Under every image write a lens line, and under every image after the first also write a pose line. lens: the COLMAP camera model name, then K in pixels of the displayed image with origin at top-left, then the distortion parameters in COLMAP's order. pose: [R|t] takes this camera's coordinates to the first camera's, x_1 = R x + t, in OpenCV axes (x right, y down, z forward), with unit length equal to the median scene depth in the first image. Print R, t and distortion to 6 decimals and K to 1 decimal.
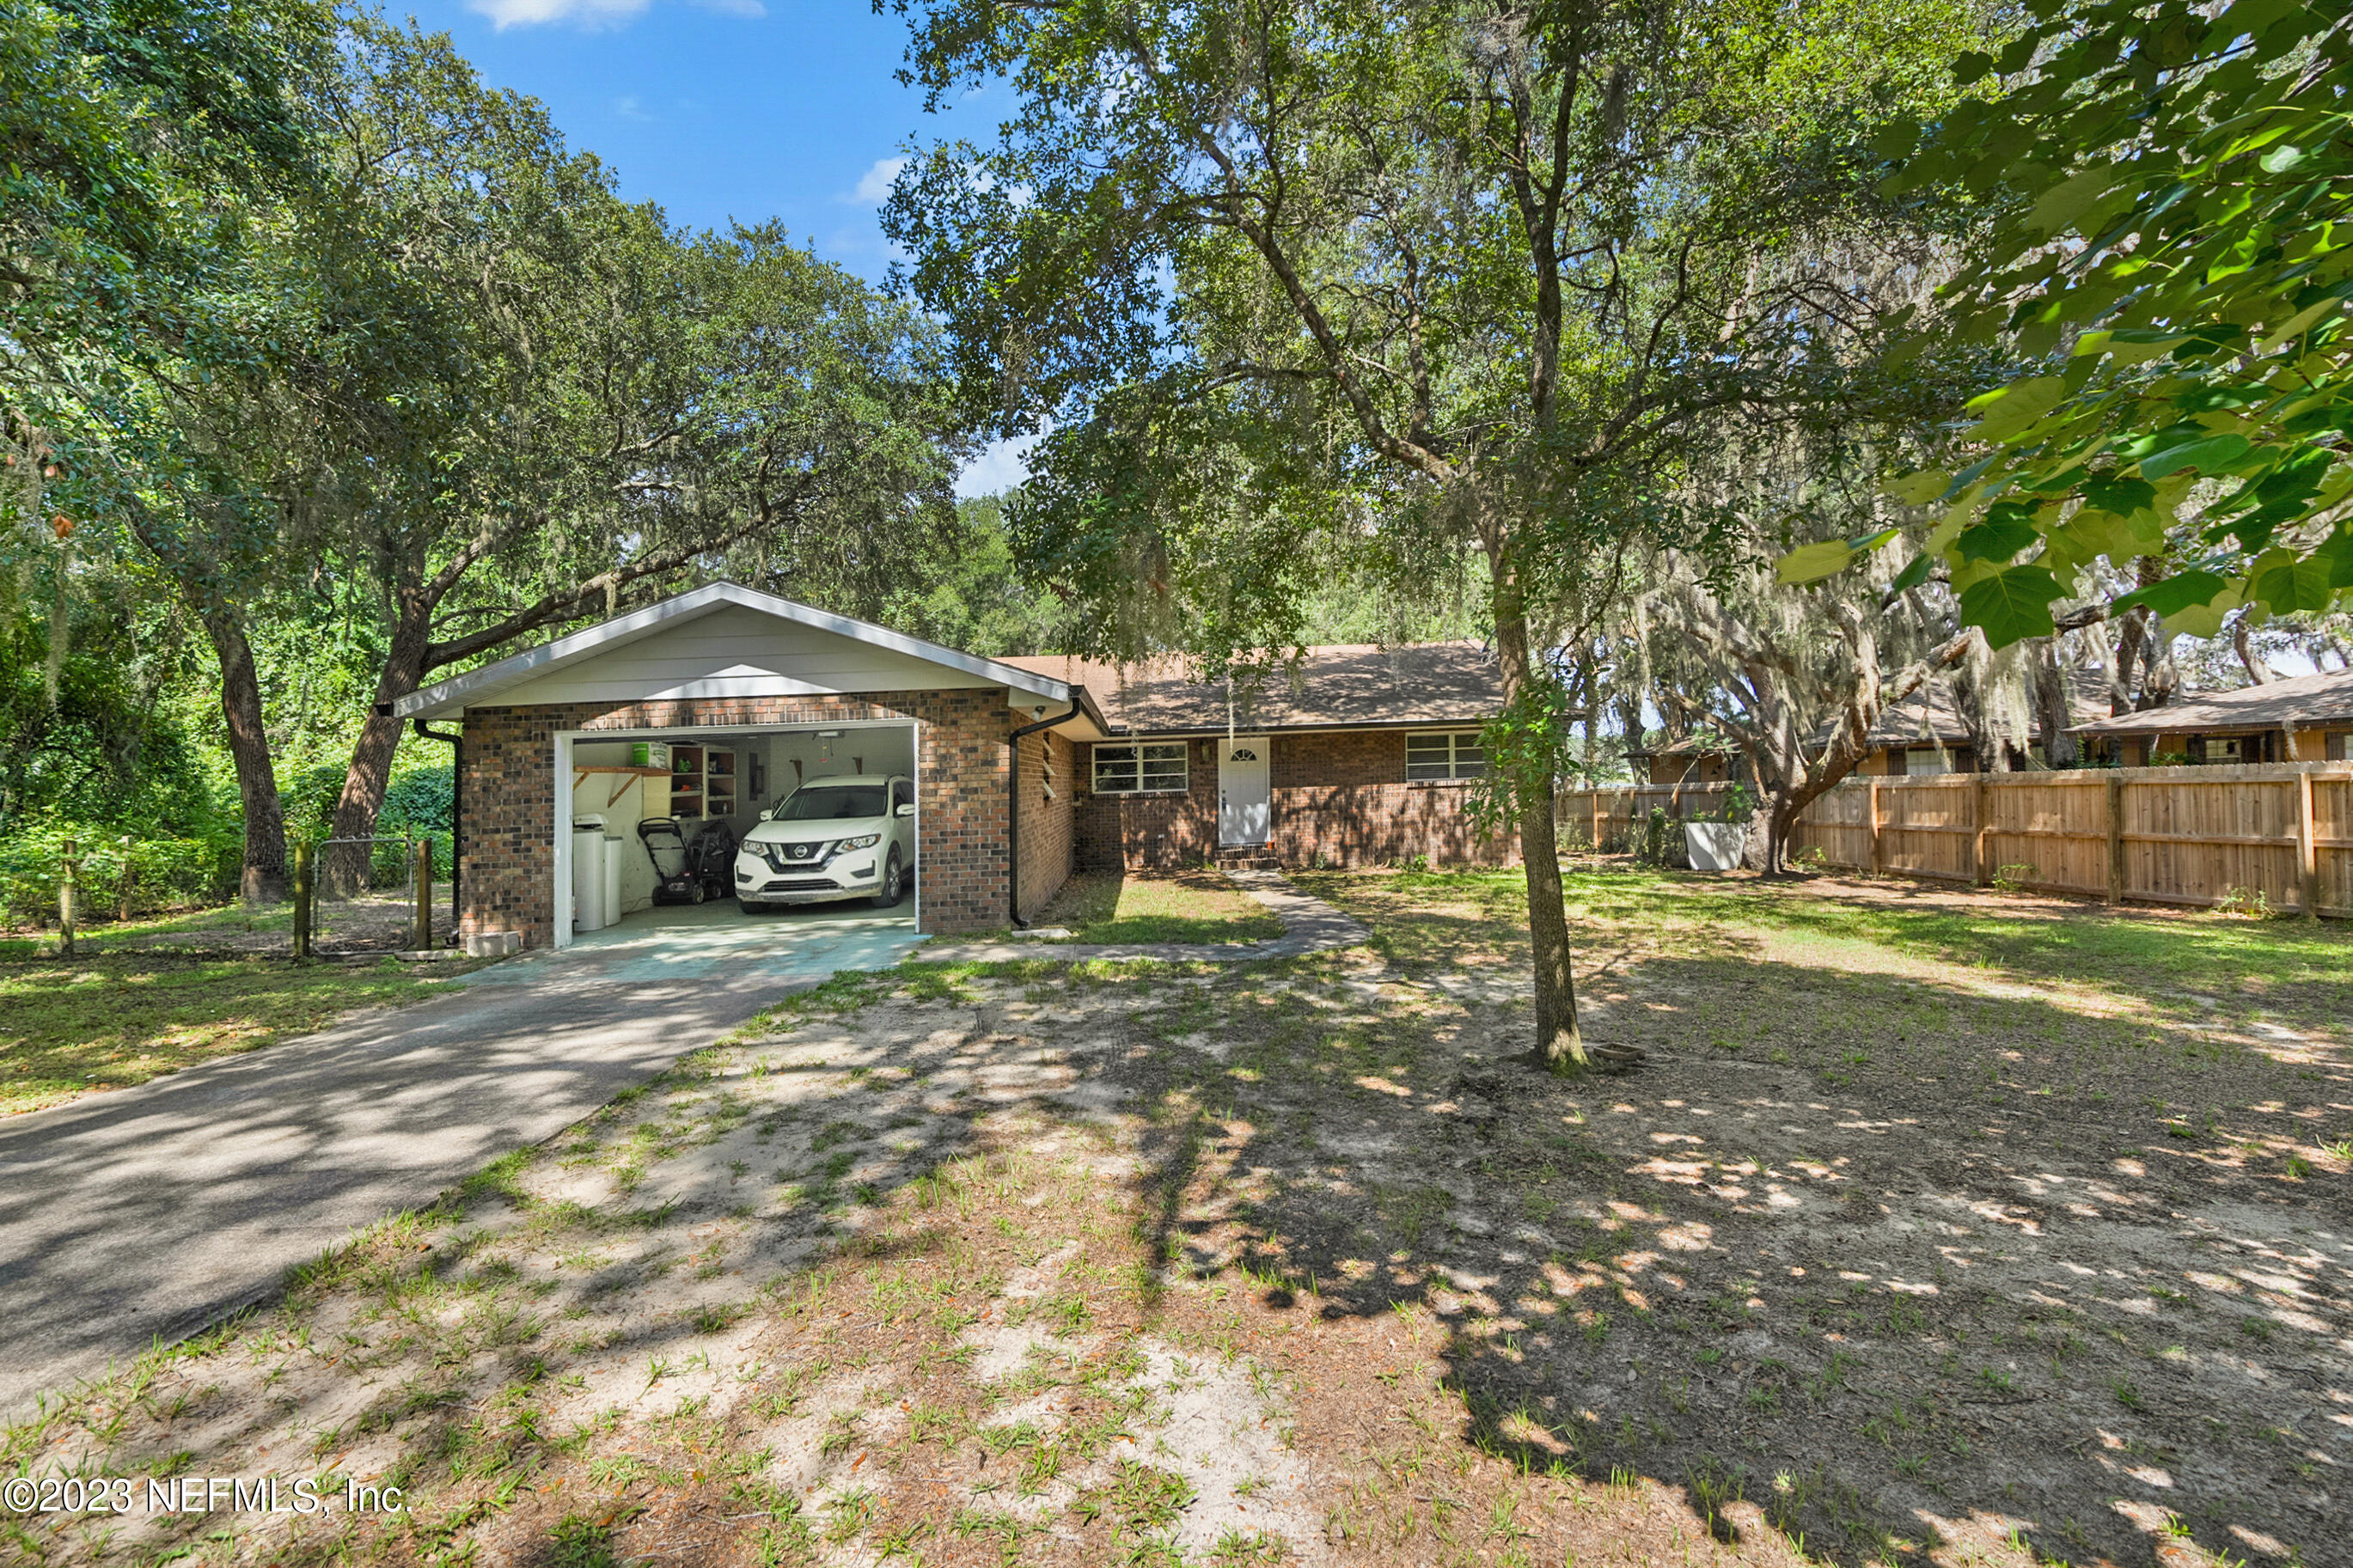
lens RADIAL K [[1102.8, 0, 1168.3], [0, 1102.8, 778.5], [0, 0, 1]] dist [-0.000938, -0.000018]
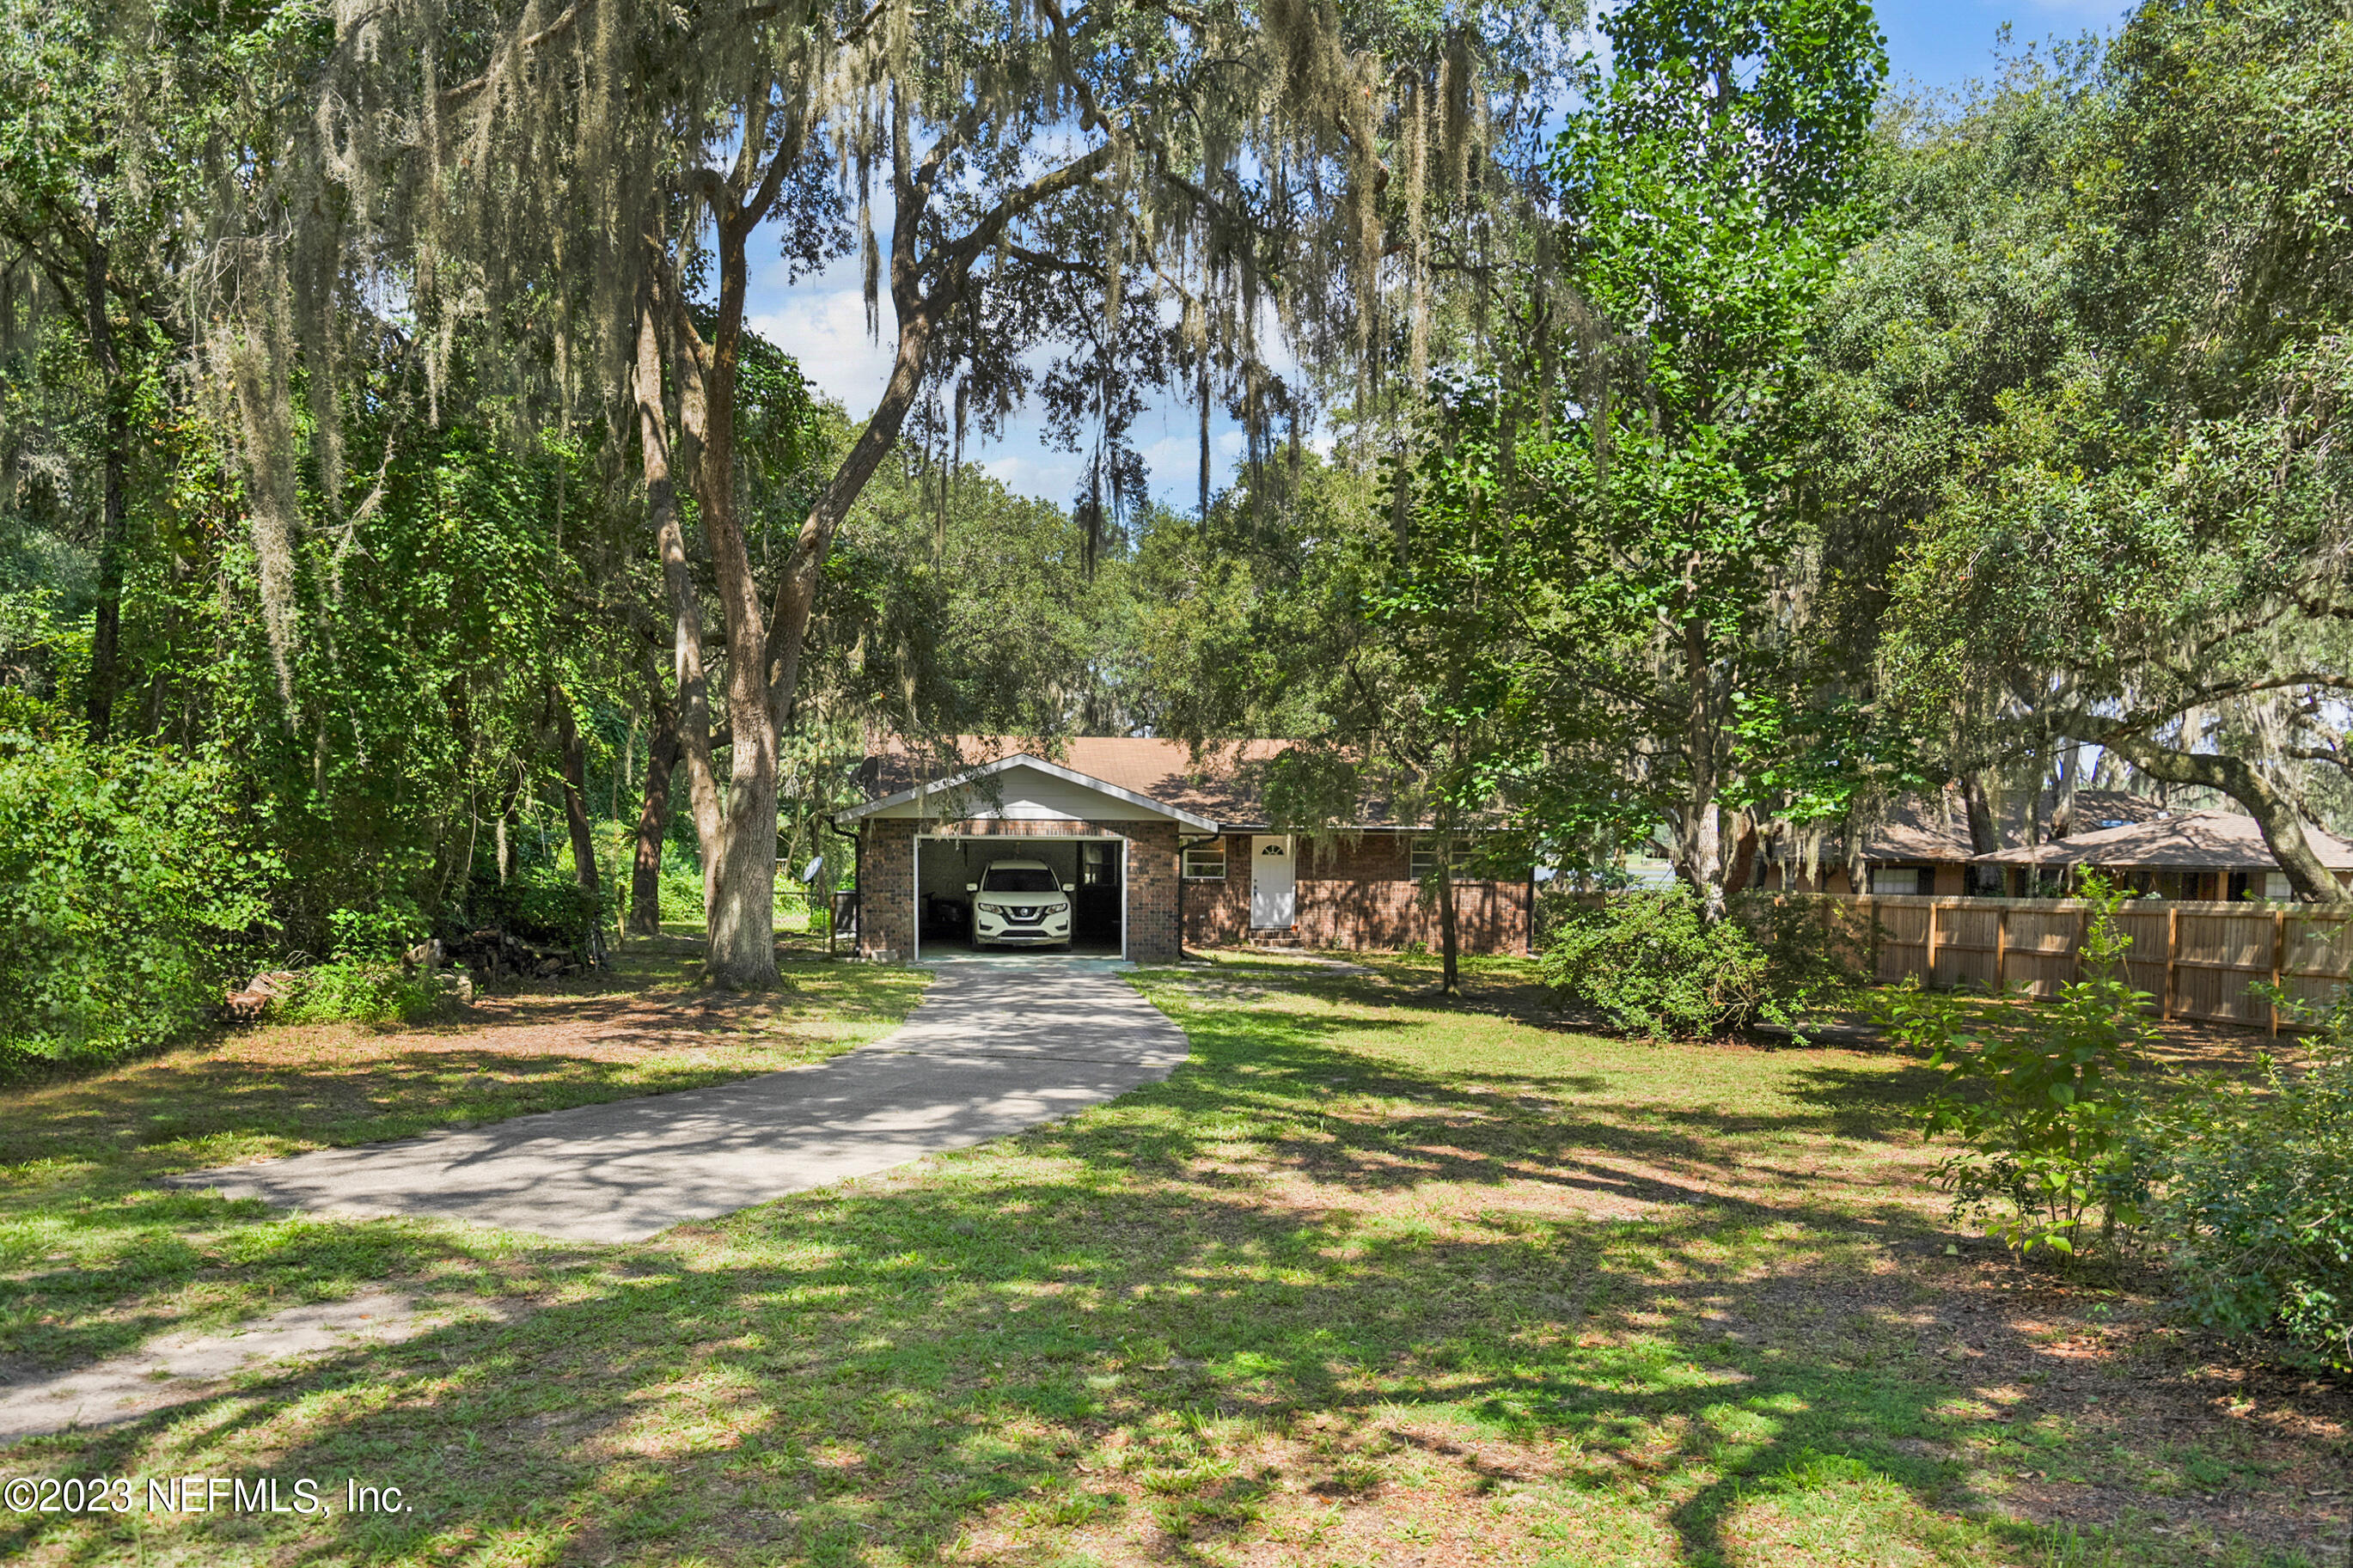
lens RADIAL K [[1948.7, 0, 1223.3], [0, 1948.7, 733.5], [0, 0, 1]] dist [0.001819, -0.000537]
pose [[0.994160, 0.049893, 0.095687, -0.211240], [-0.043954, 0.997032, -0.063204, -0.016100], [-0.098556, 0.058629, 0.993403, -1.167056]]
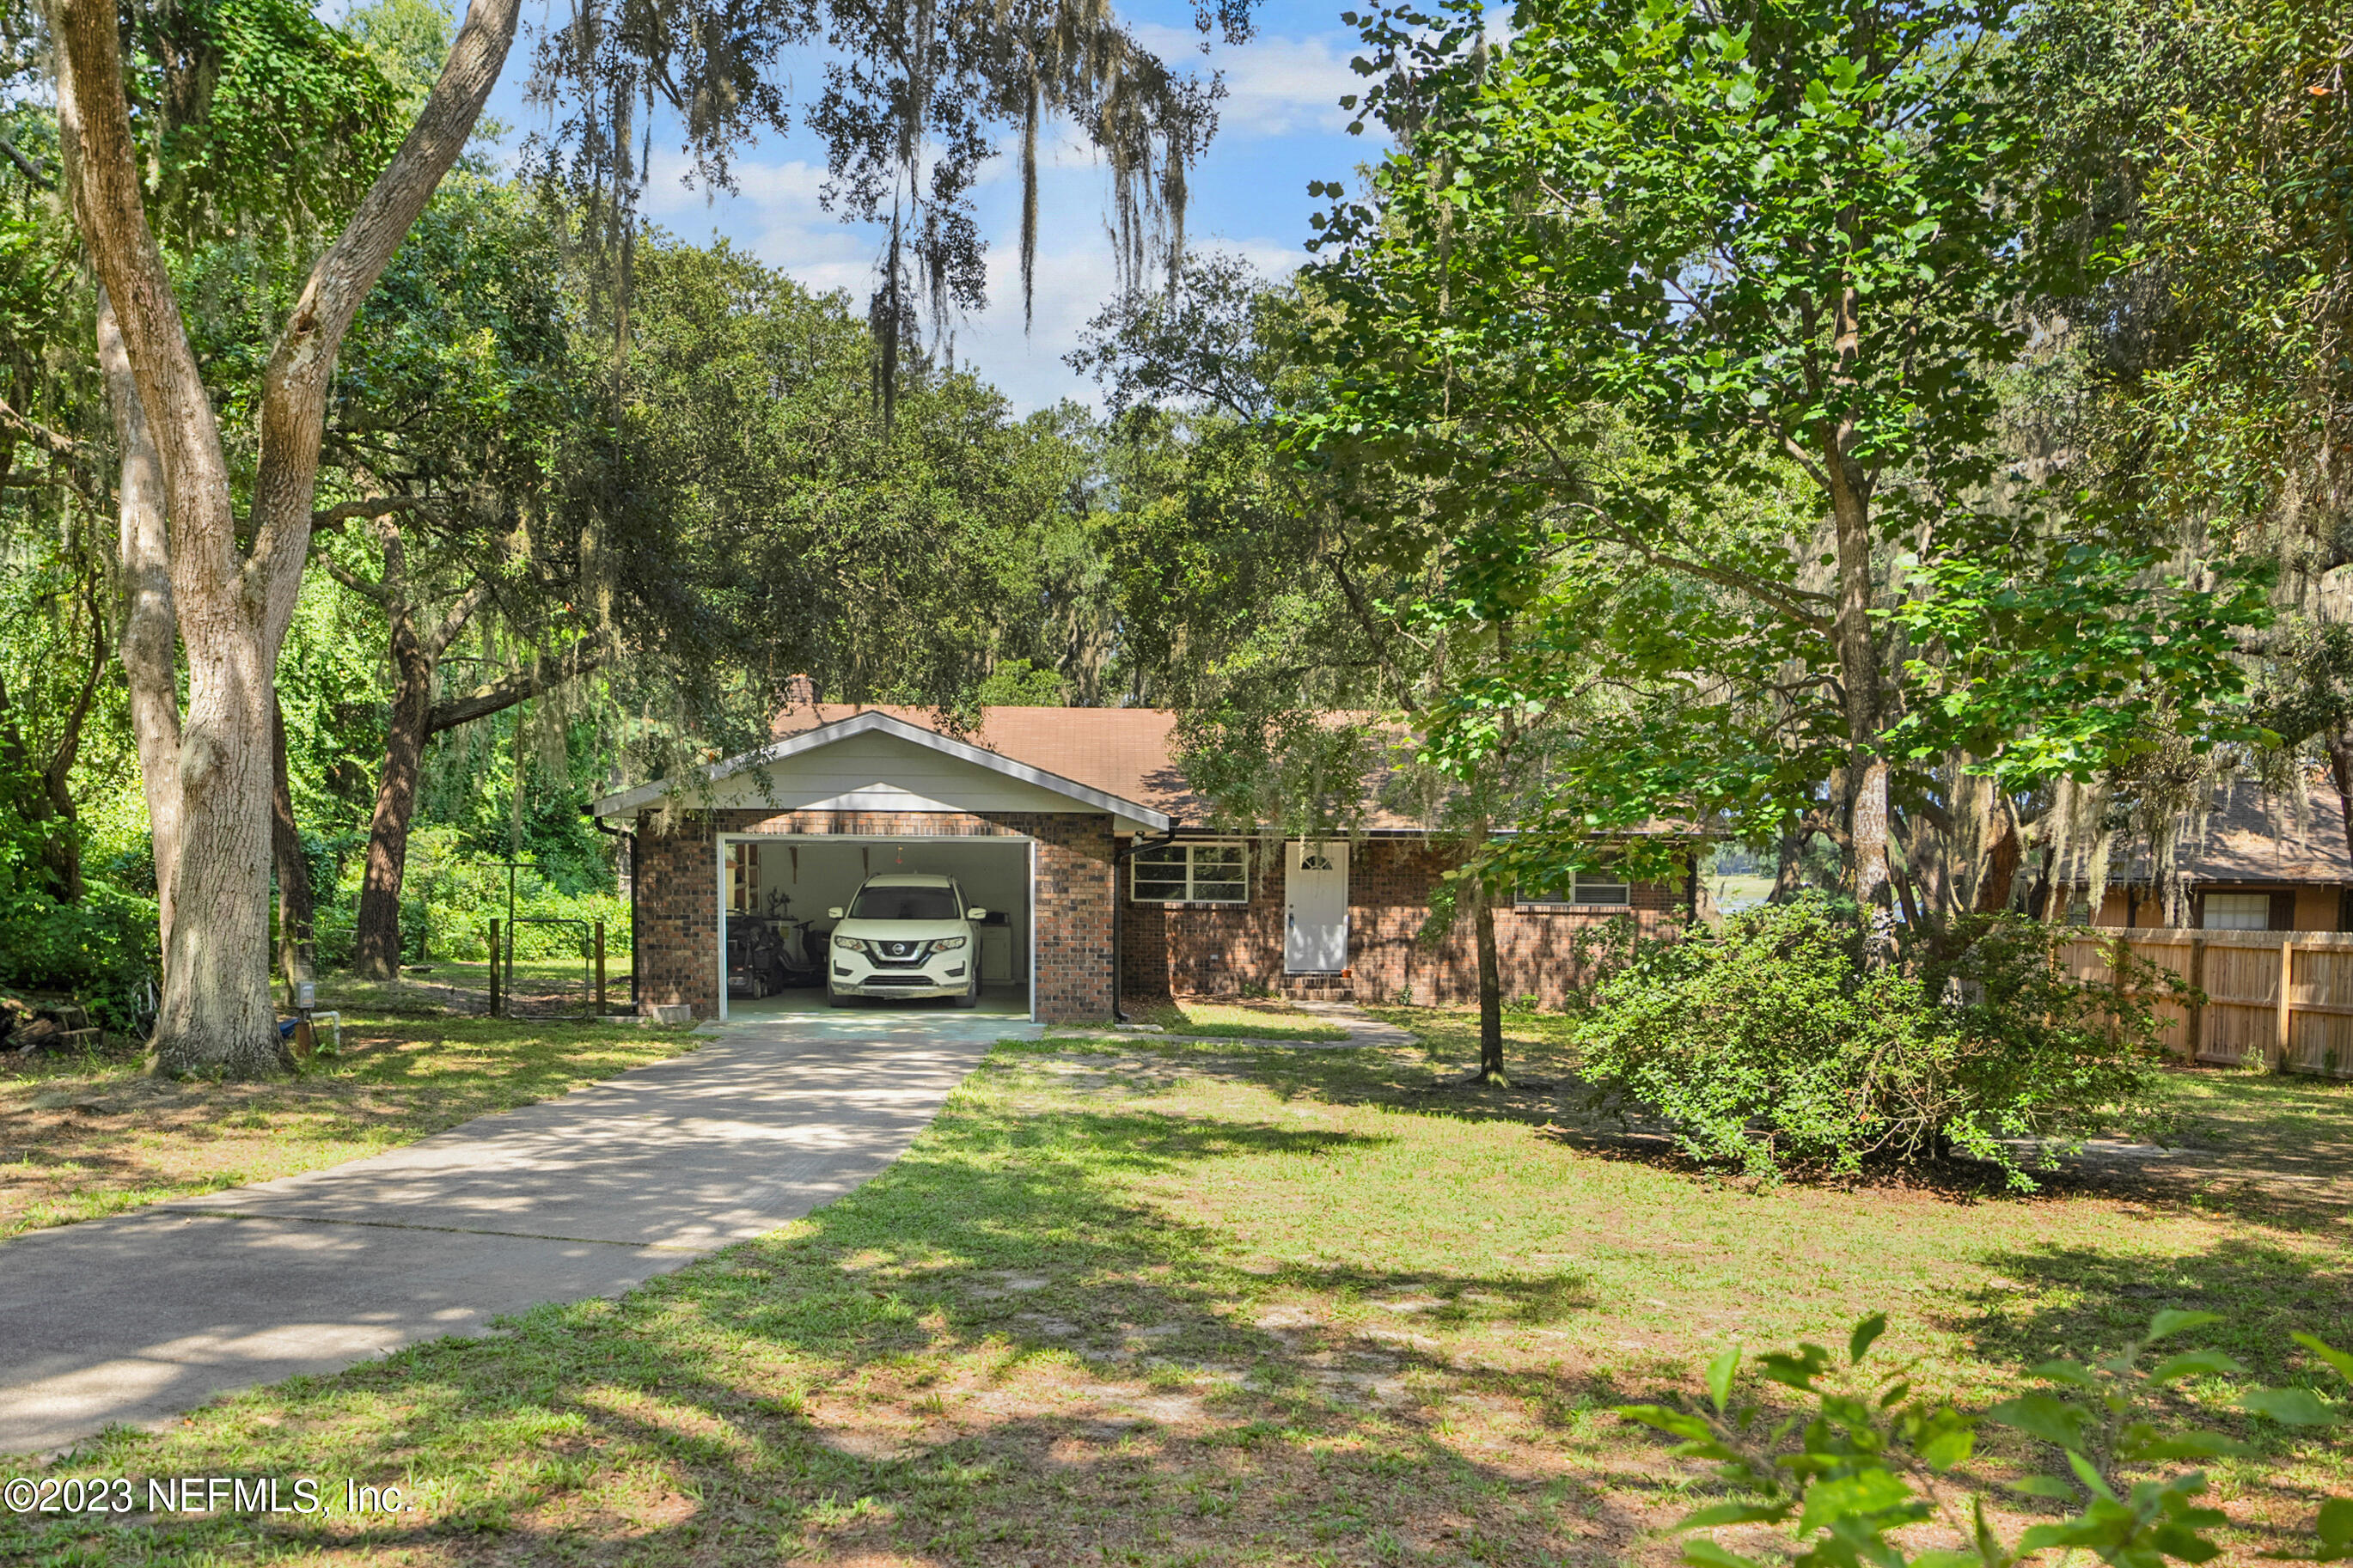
lens RADIAL K [[2399.5, 0, 1176.5], [0, 2399.5, 784.0], [0, 0, 1]] dist [0.001150, 0.013246]
pose [[0.998886, 0.046610, 0.007345, -0.056048], [-0.046300, 0.998210, -0.037867, -0.011893], [-0.009097, 0.037485, 0.999256, -0.862091]]
